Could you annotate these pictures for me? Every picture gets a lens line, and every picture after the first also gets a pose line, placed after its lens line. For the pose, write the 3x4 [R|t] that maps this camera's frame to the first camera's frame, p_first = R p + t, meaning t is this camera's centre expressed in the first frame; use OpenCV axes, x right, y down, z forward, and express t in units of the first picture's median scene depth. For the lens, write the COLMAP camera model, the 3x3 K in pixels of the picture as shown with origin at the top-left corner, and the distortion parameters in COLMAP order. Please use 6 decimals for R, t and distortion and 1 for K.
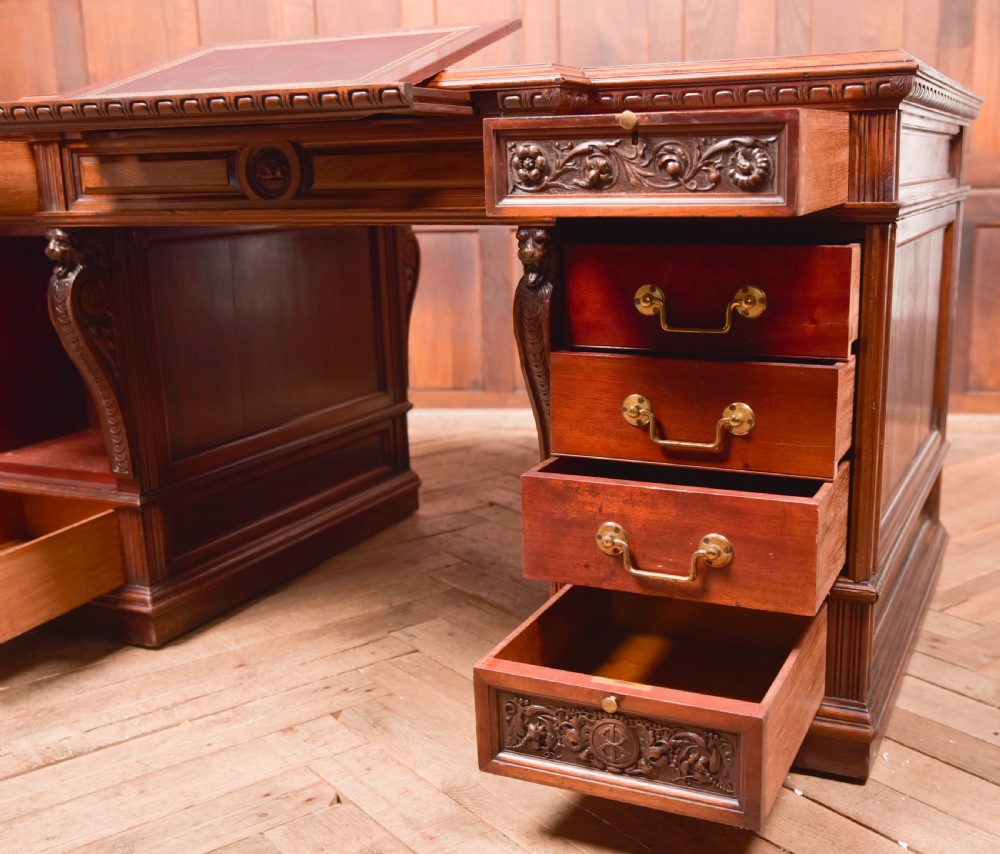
lens RADIAL K [[1182.3, 0, 547.2], [0, 1182.3, 436.0], [0, 0, 1]] dist [-0.045440, 0.081963]
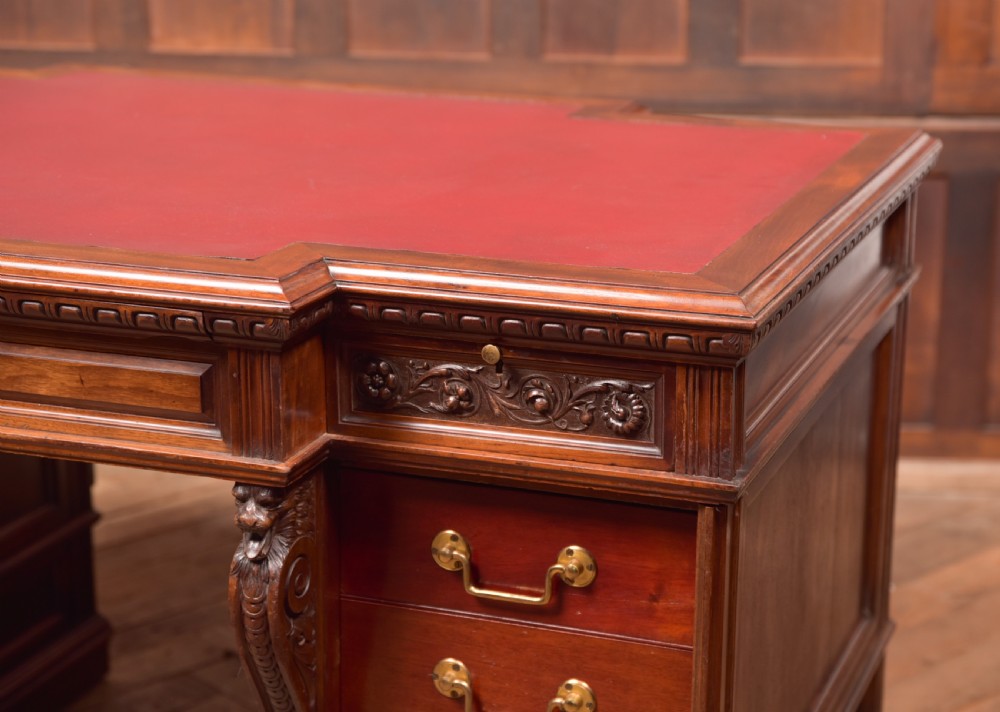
lens RADIAL K [[2128.4, 0, 583.8], [0, 2128.4, 337.3], [0, 0, 1]] dist [0.179644, 0.211277]
pose [[0.995280, 0.003733, 0.096969, 0.060367], [-0.008176, 0.998932, 0.045467, -0.323390], [-0.096696, -0.046045, 0.994248, -0.324720]]
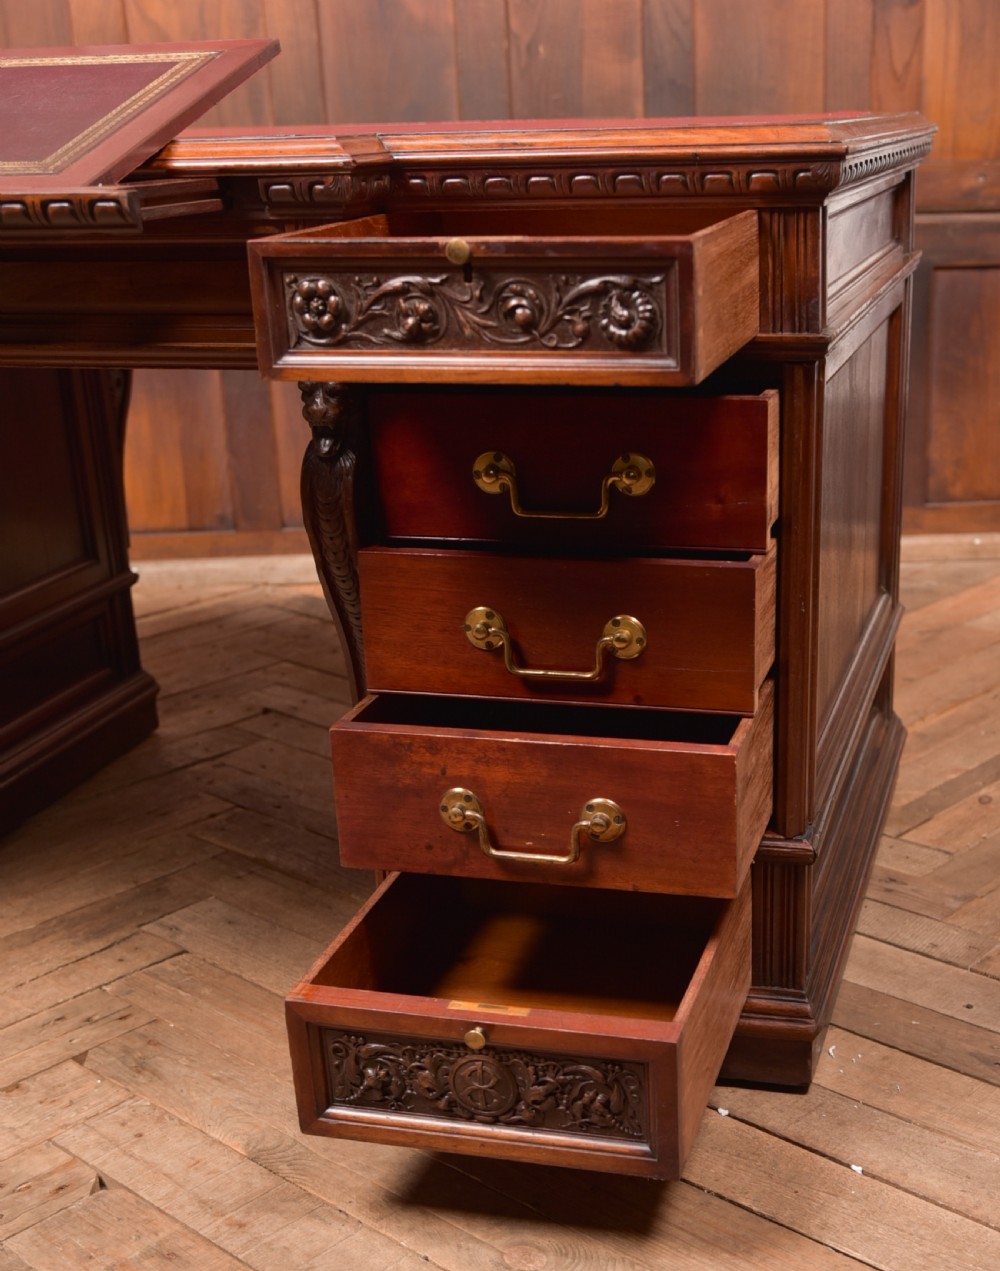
lens RADIAL K [[1762.4, 0, 643.6], [0, 1762.4, 767.7], [0, 0, 1]] dist [-0.064593, 0.139780]
pose [[0.982487, -0.067368, 0.173724, -0.020893], [0.043349, 0.989410, 0.138520, -0.079895], [-0.181216, -0.128563, 0.975004, -0.076343]]
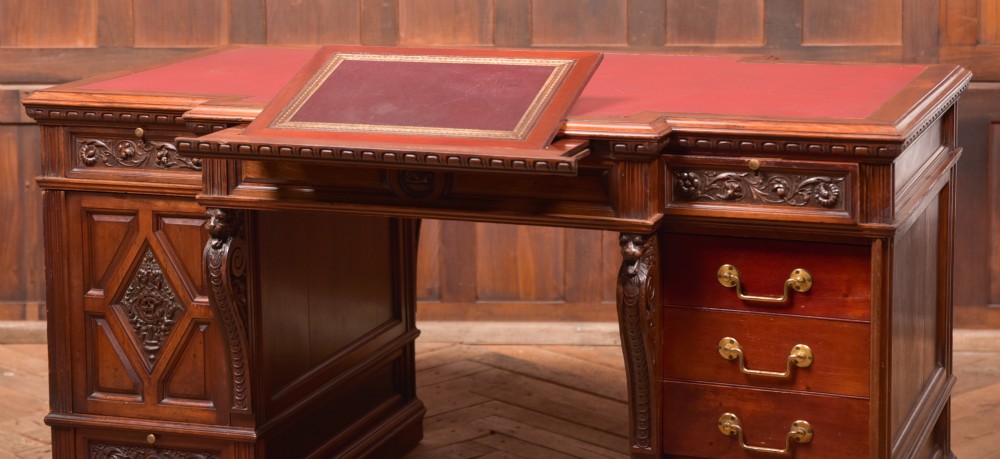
lens RADIAL K [[2161.3, 0, 408.2], [0, 2161.3, 78.0], [0, 0, 1]] dist [0.217545, 0.332253]
pose [[0.998392, 0.000448, 0.056680, -0.414898], [0.005231, 0.994974, -0.099995, -0.102158], [-0.056440, 0.100131, 0.993372, -1.523261]]
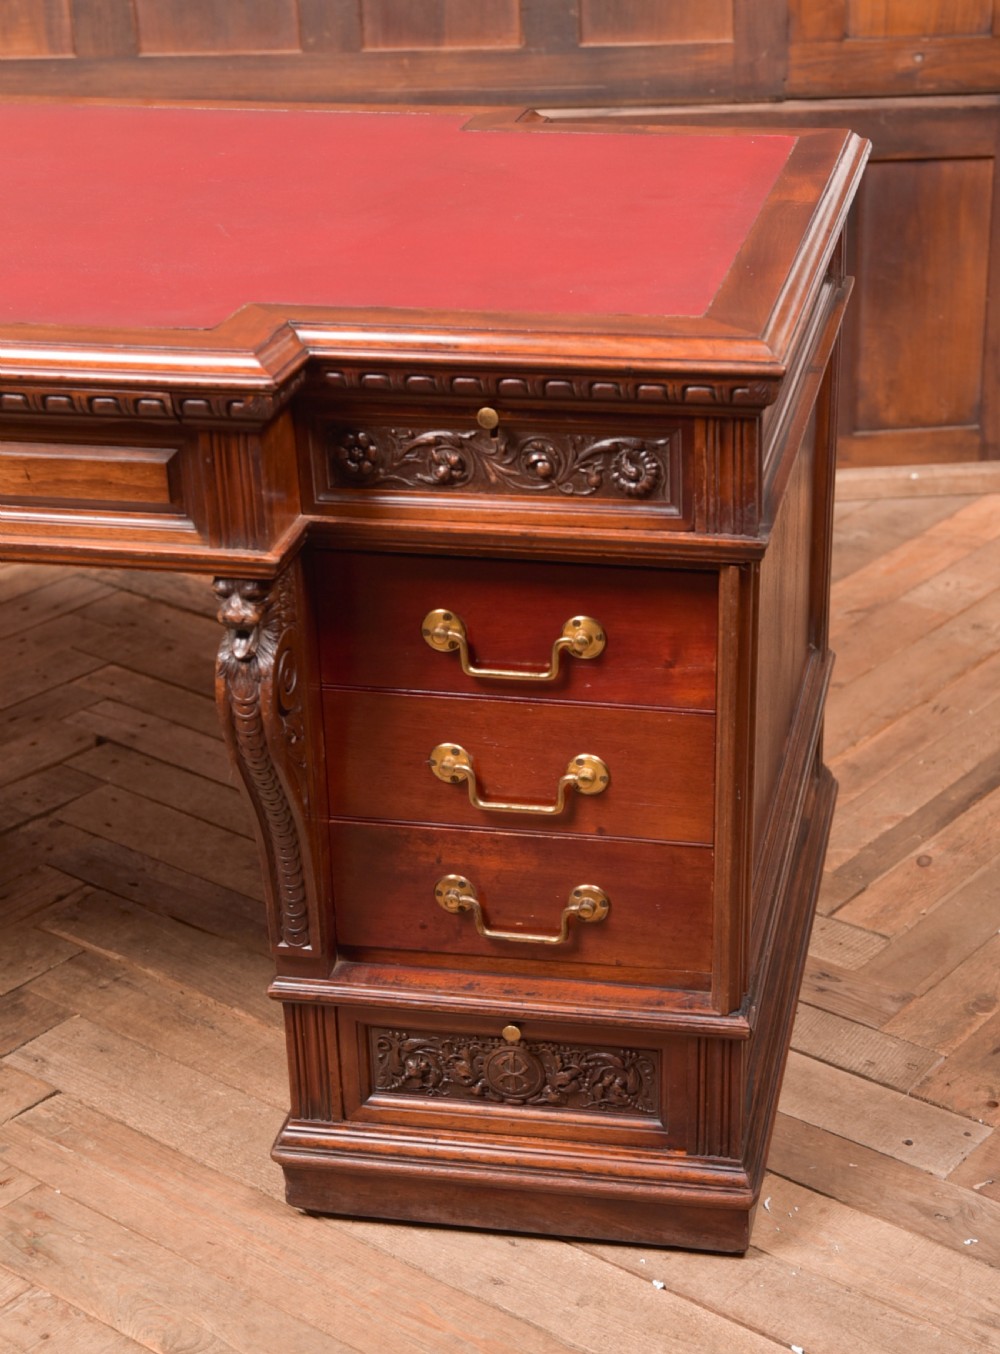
lens RADIAL K [[2291.1, 0, 662.9], [0, 2291.1, 719.8], [0, 0, 1]] dist [-0.016154, 0.162720]
pose [[0.964771, -0.097909, 0.244194, -0.102744], [0.043905, 0.975074, 0.217495, -0.362838], [-0.259402, -0.199111, 0.945021, -0.297140]]
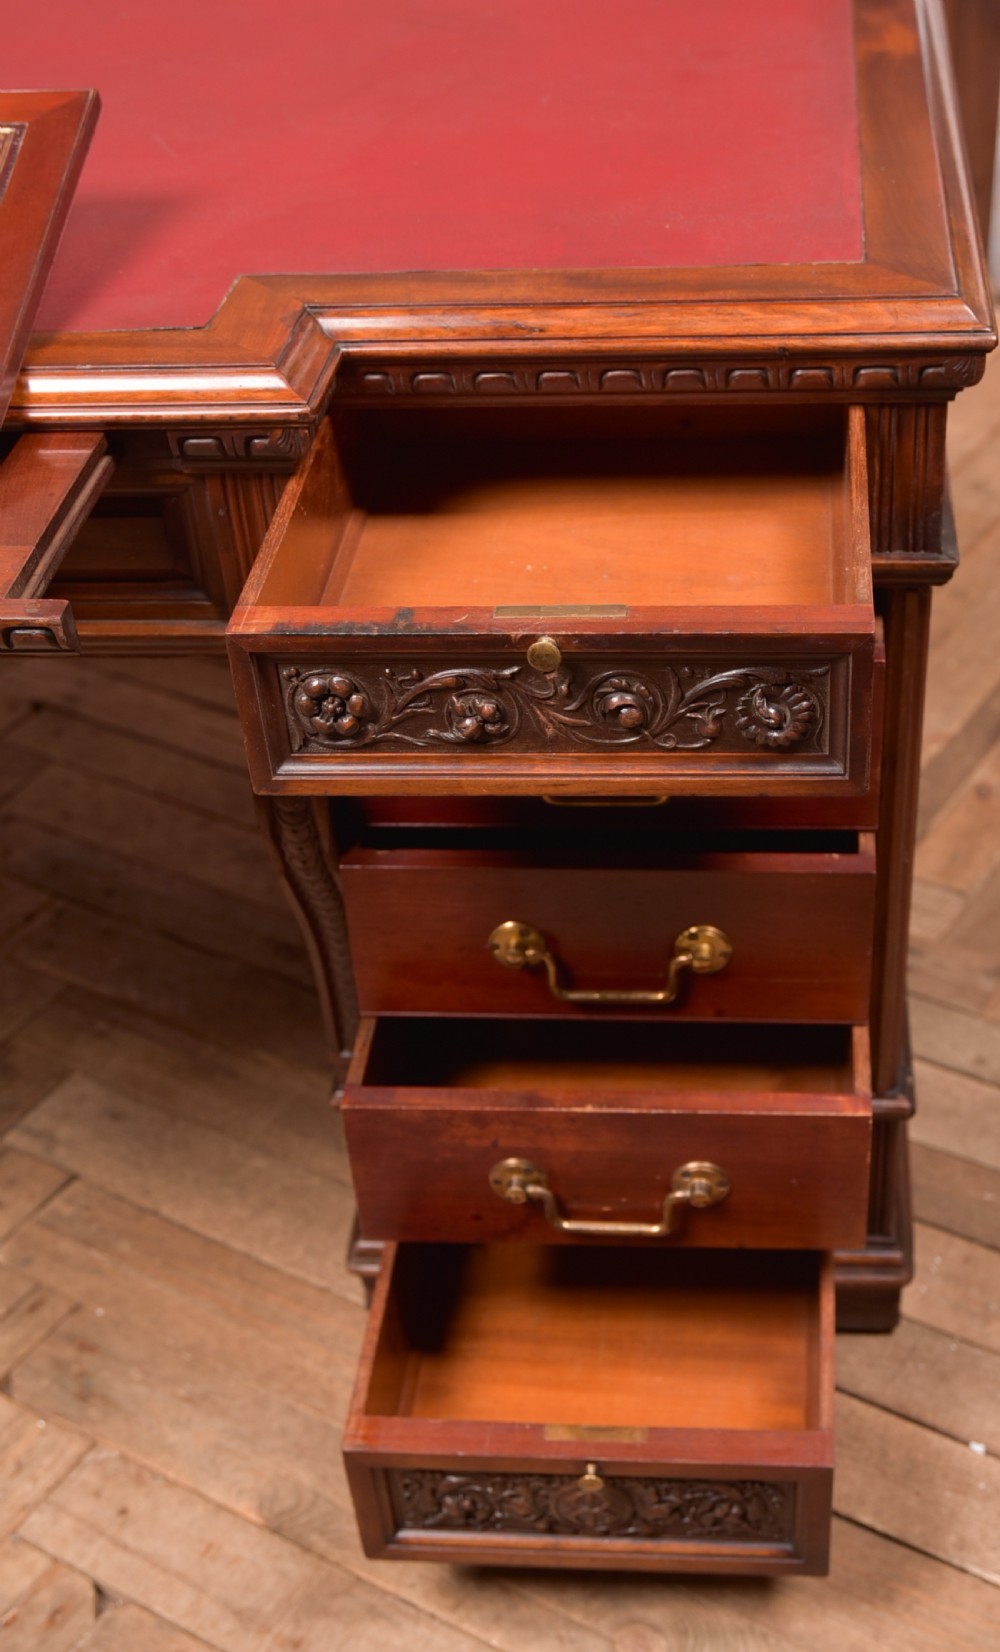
lens RADIAL K [[2103.5, 0, 646.6], [0, 2103.5, 965.2], [0, 0, 1]] dist [-0.032911, 0.029381]
pose [[0.935318, -0.232294, 0.266869, -0.131251], [0.095038, 0.891510, 0.442919, -0.436124], [-0.340804, -0.388907, 0.855923, 0.118081]]
